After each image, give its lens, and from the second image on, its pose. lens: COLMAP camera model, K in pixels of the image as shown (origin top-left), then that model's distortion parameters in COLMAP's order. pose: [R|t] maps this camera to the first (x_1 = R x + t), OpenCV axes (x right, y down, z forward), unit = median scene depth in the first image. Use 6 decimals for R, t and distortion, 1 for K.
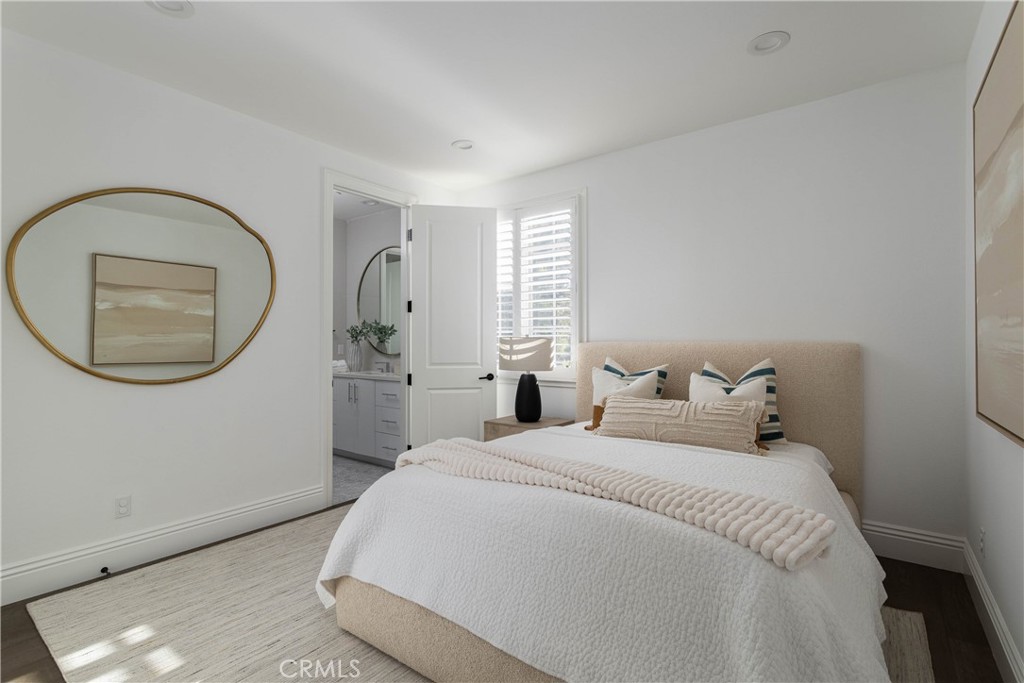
lens RADIAL K [[486.6, 0, 512.1], [0, 486.6, 343.8], [0, 0, 1]] dist [0.000055, -0.000003]
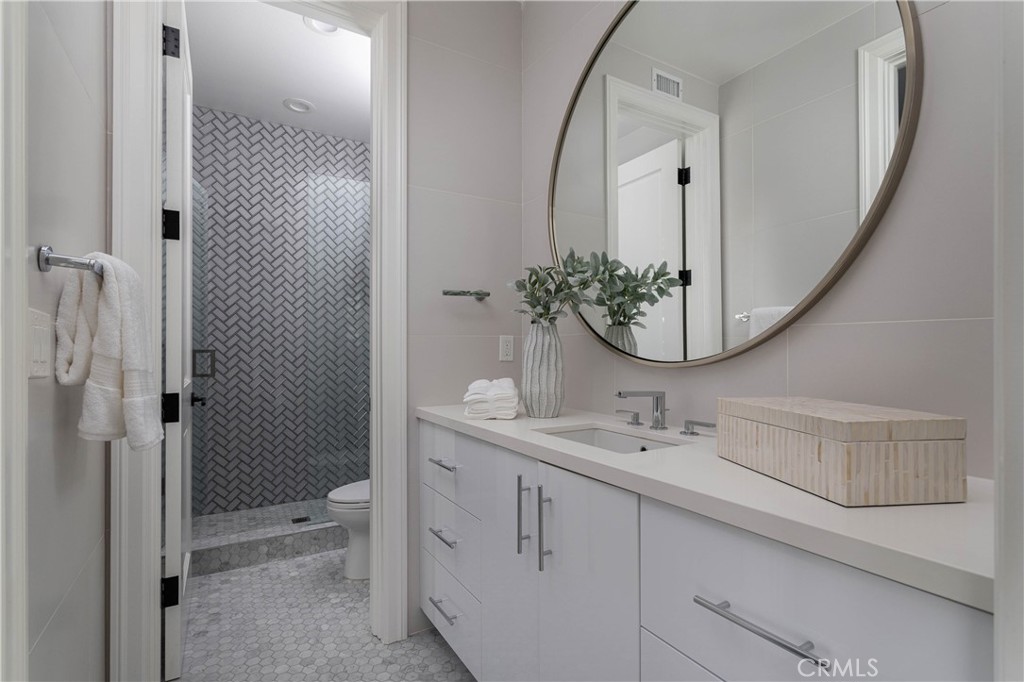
lens RADIAL K [[486.6, 0, 512.6], [0, 486.6, 346.6], [0, 0, 1]] dist [0.000055, -0.000003]
pose [[0.926275, -0.008630, -0.376749, -0.224497], [0.006796, 0.999958, -0.006196, 0.014232], [0.376787, 0.003179, 0.926295, 0.707405]]
